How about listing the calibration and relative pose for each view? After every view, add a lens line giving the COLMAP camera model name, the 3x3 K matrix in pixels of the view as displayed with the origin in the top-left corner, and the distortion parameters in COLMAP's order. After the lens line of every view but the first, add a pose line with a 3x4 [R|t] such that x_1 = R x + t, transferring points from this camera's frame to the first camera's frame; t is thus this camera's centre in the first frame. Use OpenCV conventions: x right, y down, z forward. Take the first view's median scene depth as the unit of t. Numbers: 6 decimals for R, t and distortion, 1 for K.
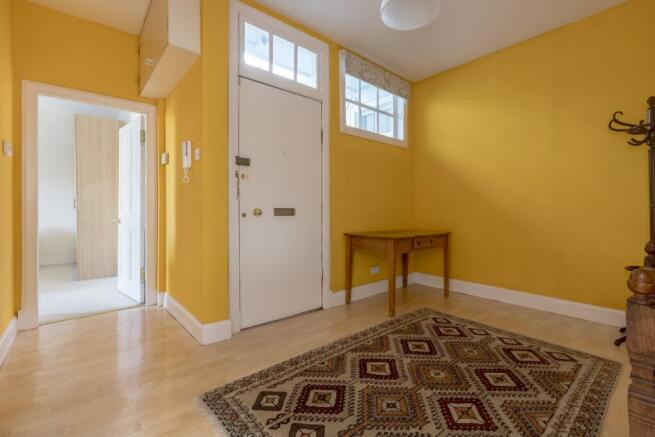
lens RADIAL K [[290.9, 0, 323.2], [0, 290.9, 214.6], [0, 0, 1]] dist [-0.005106, 0.002239]
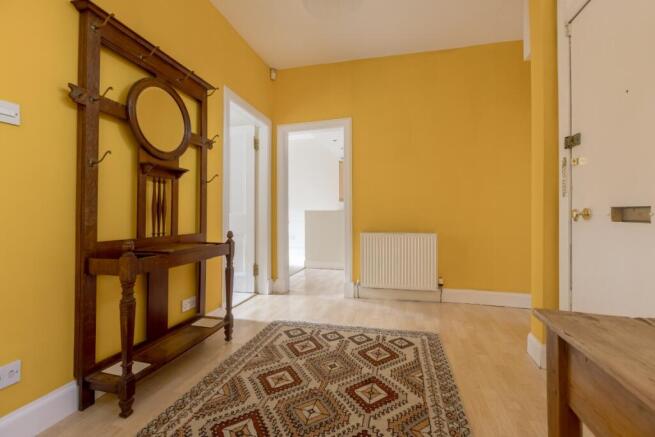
lens RADIAL K [[290.9, 0, 325.5], [0, 290.9, 213.9], [0, 0, 1]] dist [-0.005106, 0.002239]
pose [[-0.814191, 0.000588, -0.580597, 0.932932], [-0.005731, 0.999943, 0.009050, -0.016503], [0.580569, 0.010695, -0.814141, 1.879815]]
